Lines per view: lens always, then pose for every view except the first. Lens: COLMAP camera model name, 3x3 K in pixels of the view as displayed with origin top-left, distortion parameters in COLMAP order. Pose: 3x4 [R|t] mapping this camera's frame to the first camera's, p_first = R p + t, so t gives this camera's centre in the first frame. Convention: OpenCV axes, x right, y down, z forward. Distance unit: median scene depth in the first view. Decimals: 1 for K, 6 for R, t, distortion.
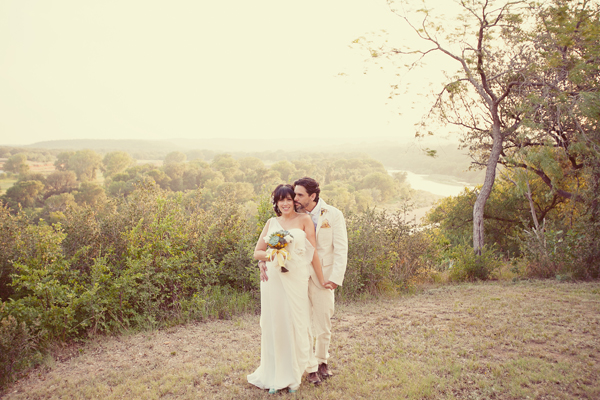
lens RADIAL K [[578.8, 0, 300.0], [0, 578.8, 200.0], [0, 0, 1]] dist [0.000101, 0.150863]
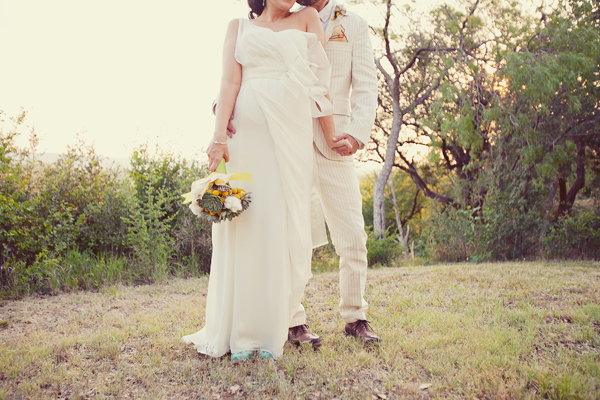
lens RADIAL K [[578.8, 0, 300.0], [0, 578.8, 200.0], [0, 0, 1]] dist [0.000101, 0.150863]
pose [[0.964081, 0.038740, 0.262770, -0.074896], [-0.028379, 0.998667, -0.043114, 0.124859], [-0.264090, 0.034108, 0.963895, 0.294501]]
